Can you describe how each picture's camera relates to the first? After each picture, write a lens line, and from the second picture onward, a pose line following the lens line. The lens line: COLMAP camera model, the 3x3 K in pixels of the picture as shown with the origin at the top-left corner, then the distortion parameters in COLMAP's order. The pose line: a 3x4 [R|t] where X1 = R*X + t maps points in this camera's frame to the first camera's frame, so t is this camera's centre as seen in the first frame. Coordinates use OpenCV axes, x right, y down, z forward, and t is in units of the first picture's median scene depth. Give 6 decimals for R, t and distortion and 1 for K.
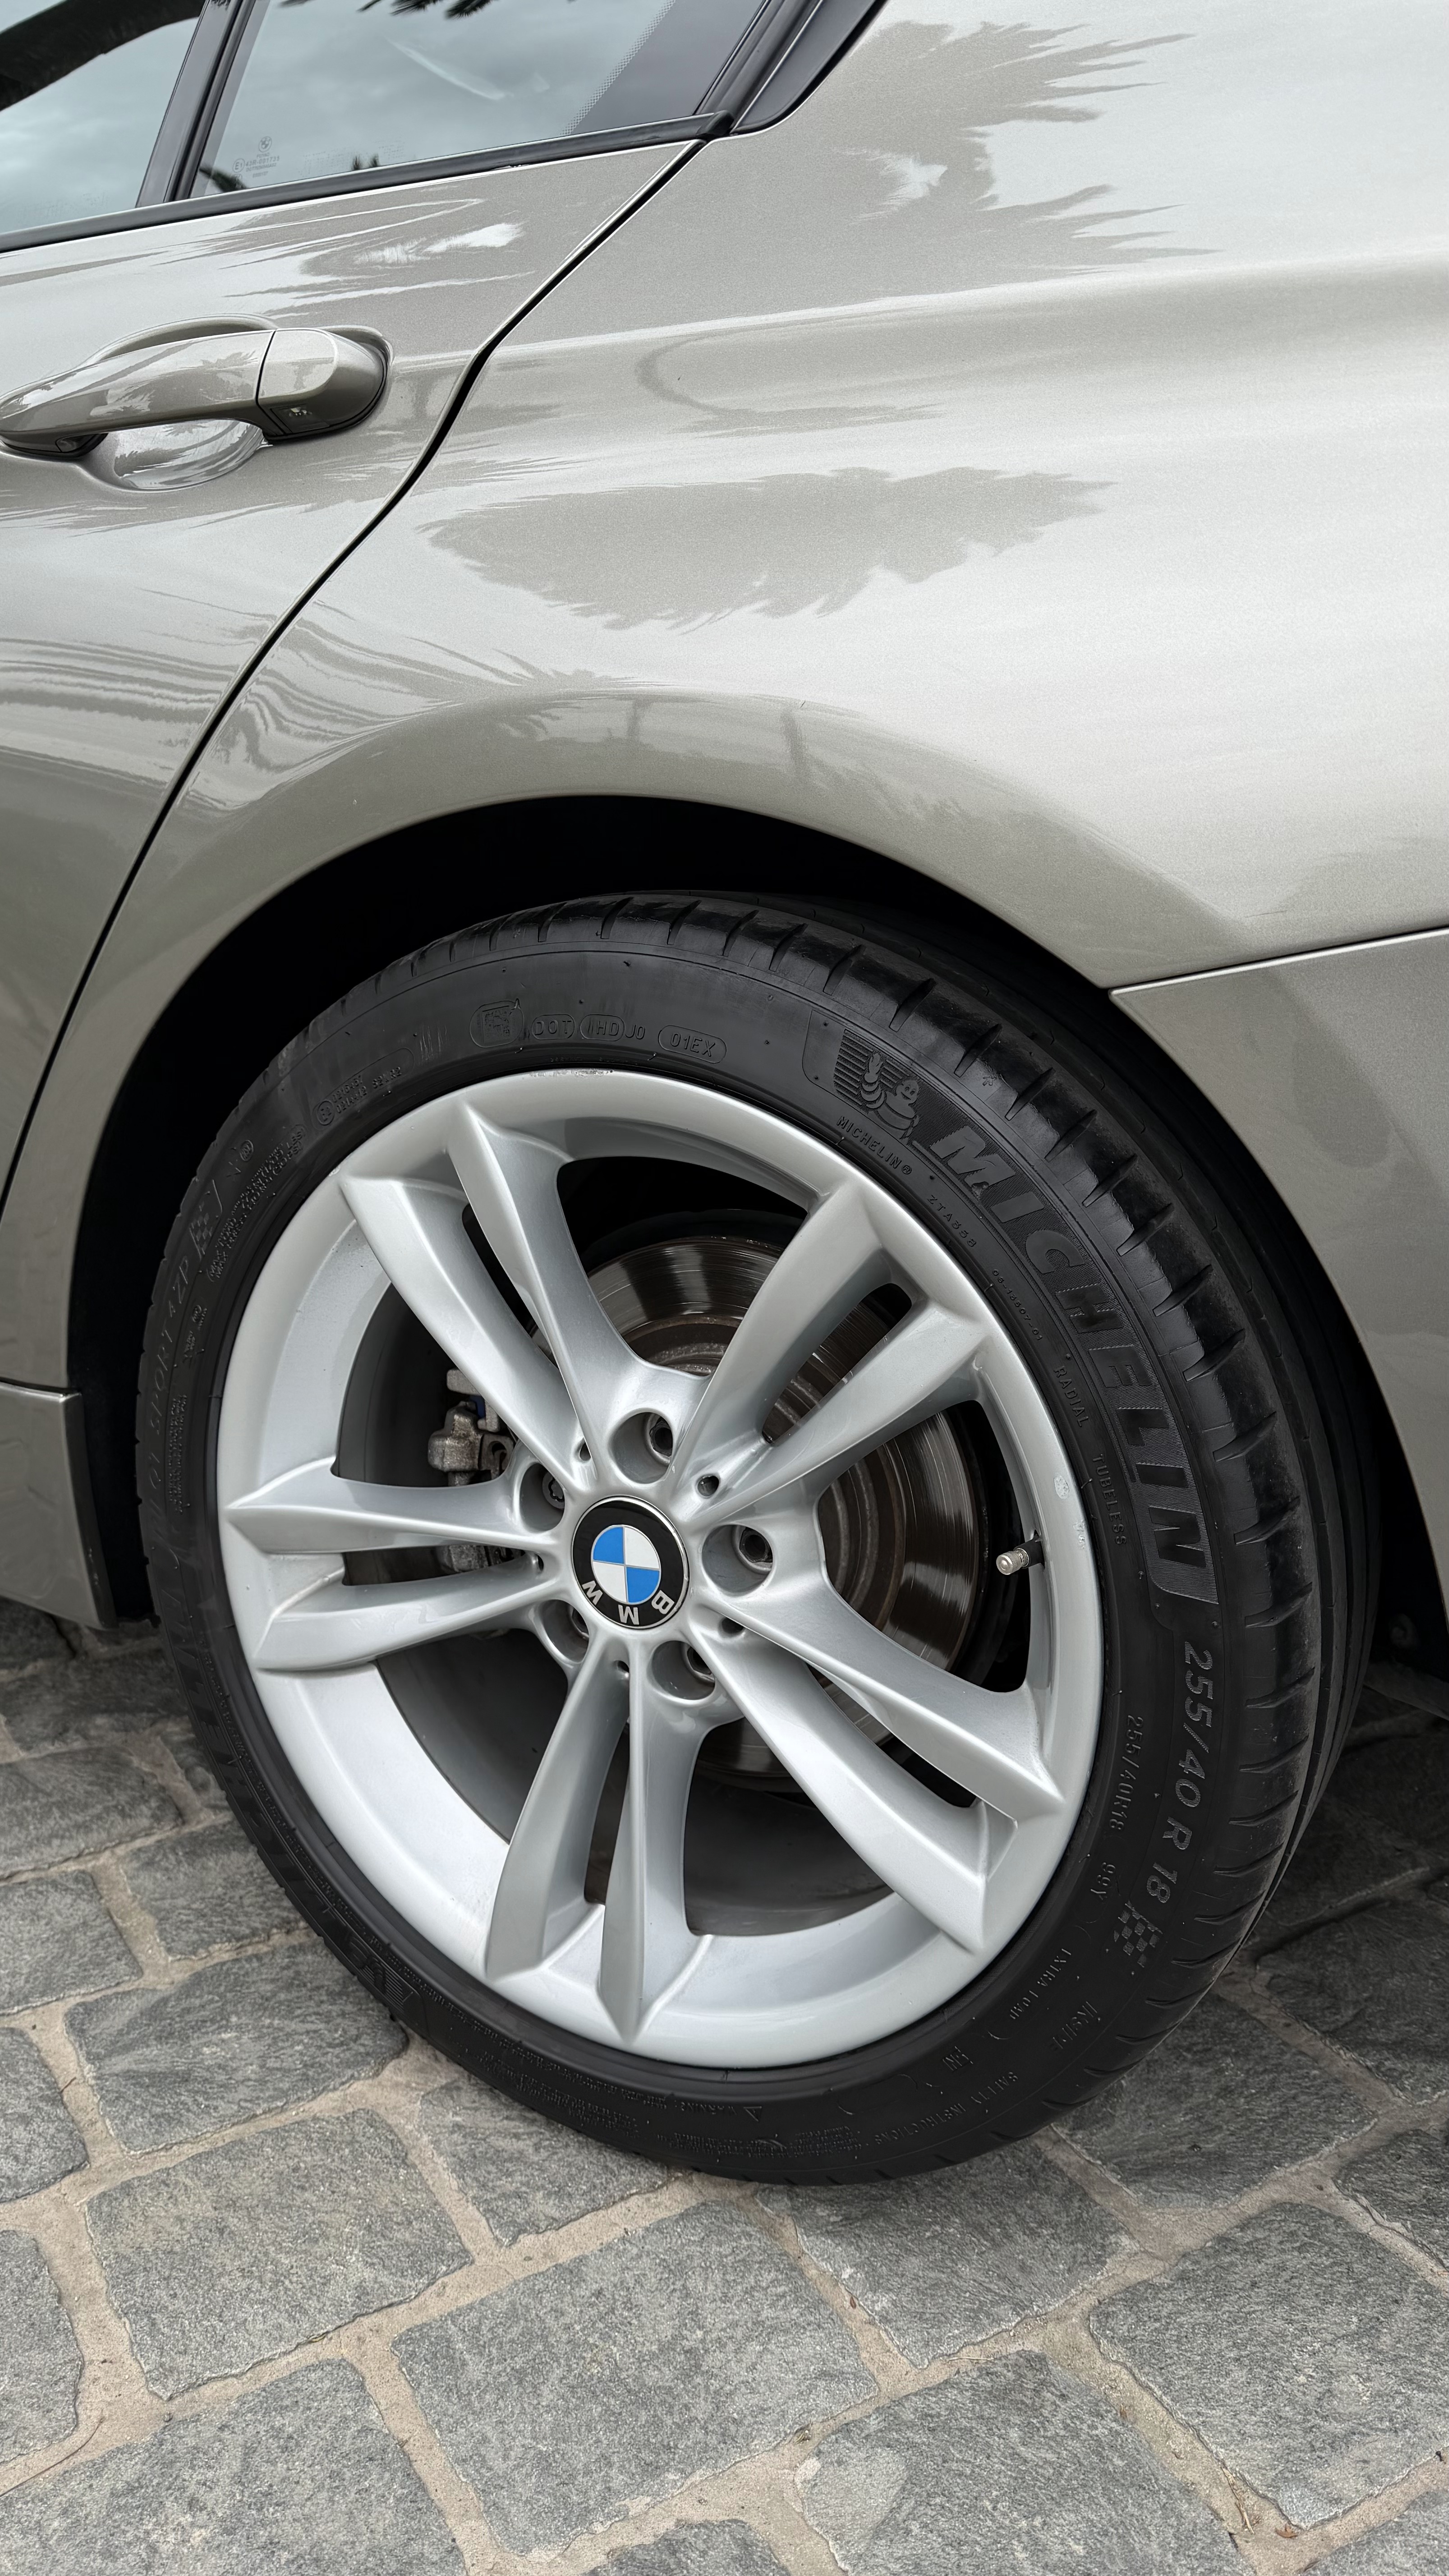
lens RADIAL K [[1803.4, 0, 724.5], [0, 1803.4, 1288.0], [0, 0, 1]] dist [0.005663, -0.002648]
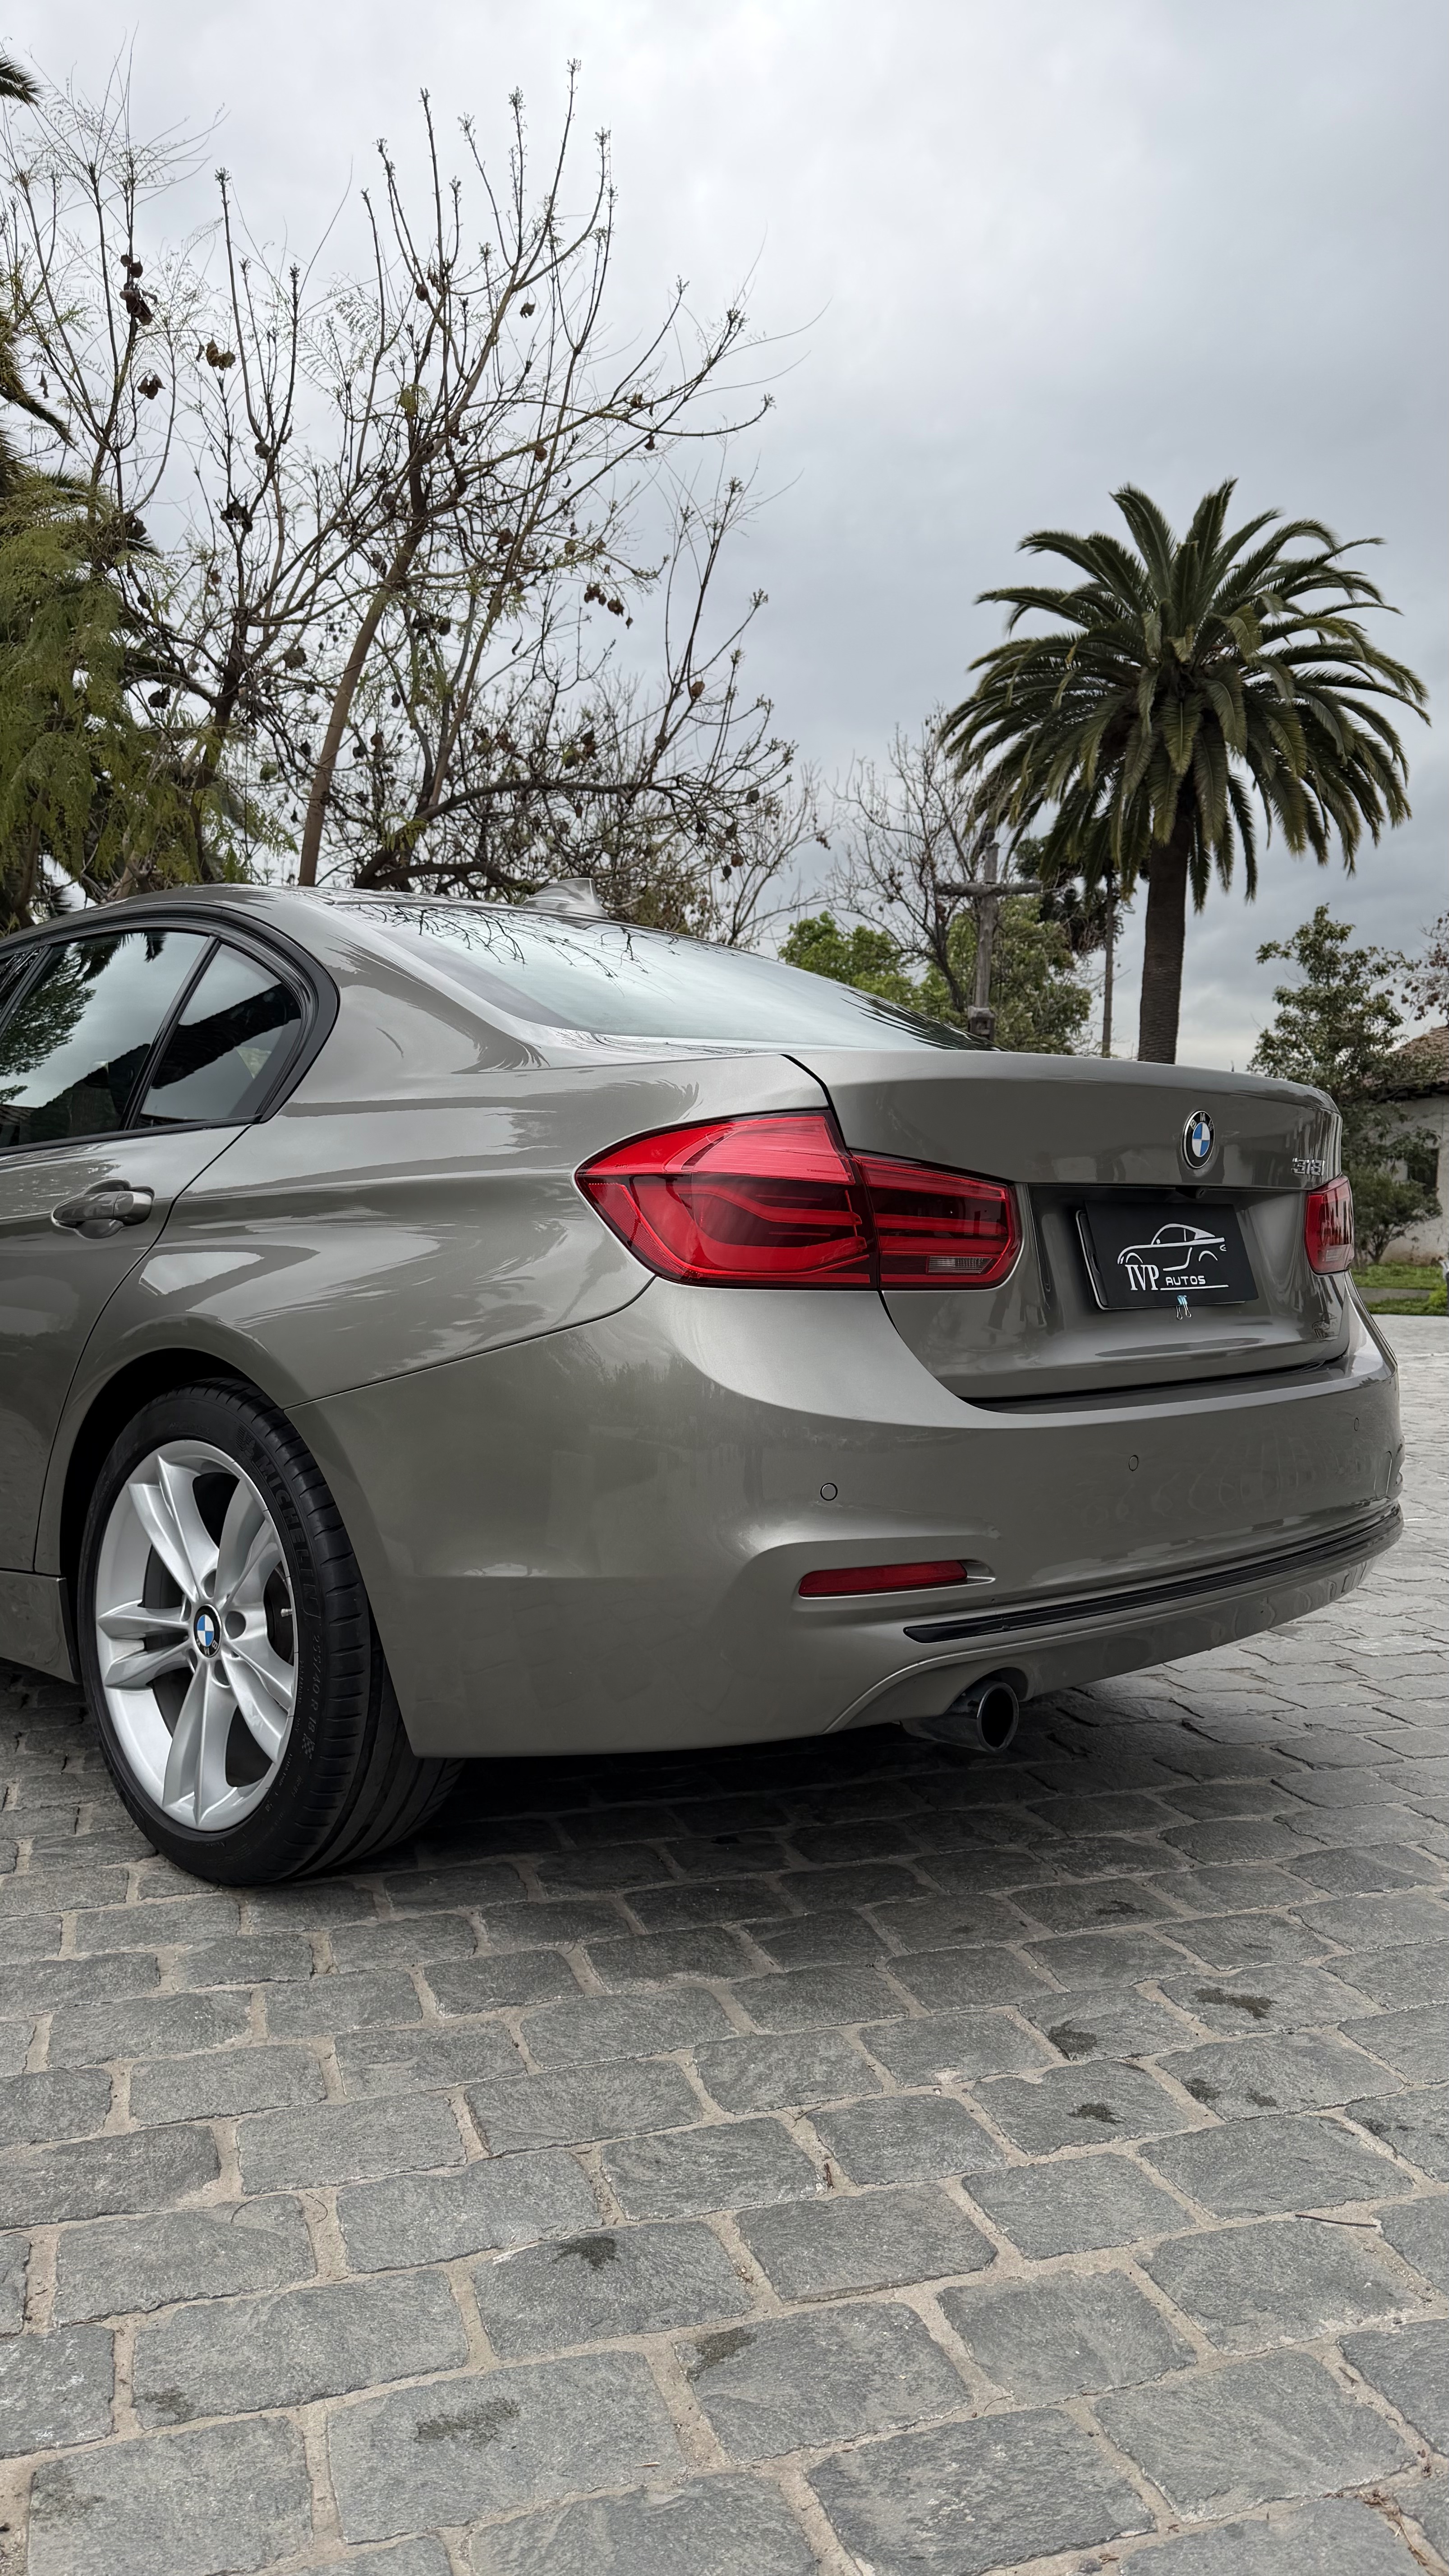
lens RADIAL K [[1803.4, 0, 724.5], [0, 1803.4, 1288.0], [0, 0, 1]] dist [0.005663, -0.002648]
pose [[0.959993, -0.050802, -0.275378, 1.423563], [-0.010955, 0.975840, -0.218213, 0.234134], [0.279811, 0.212500, 0.936242, -1.348562]]
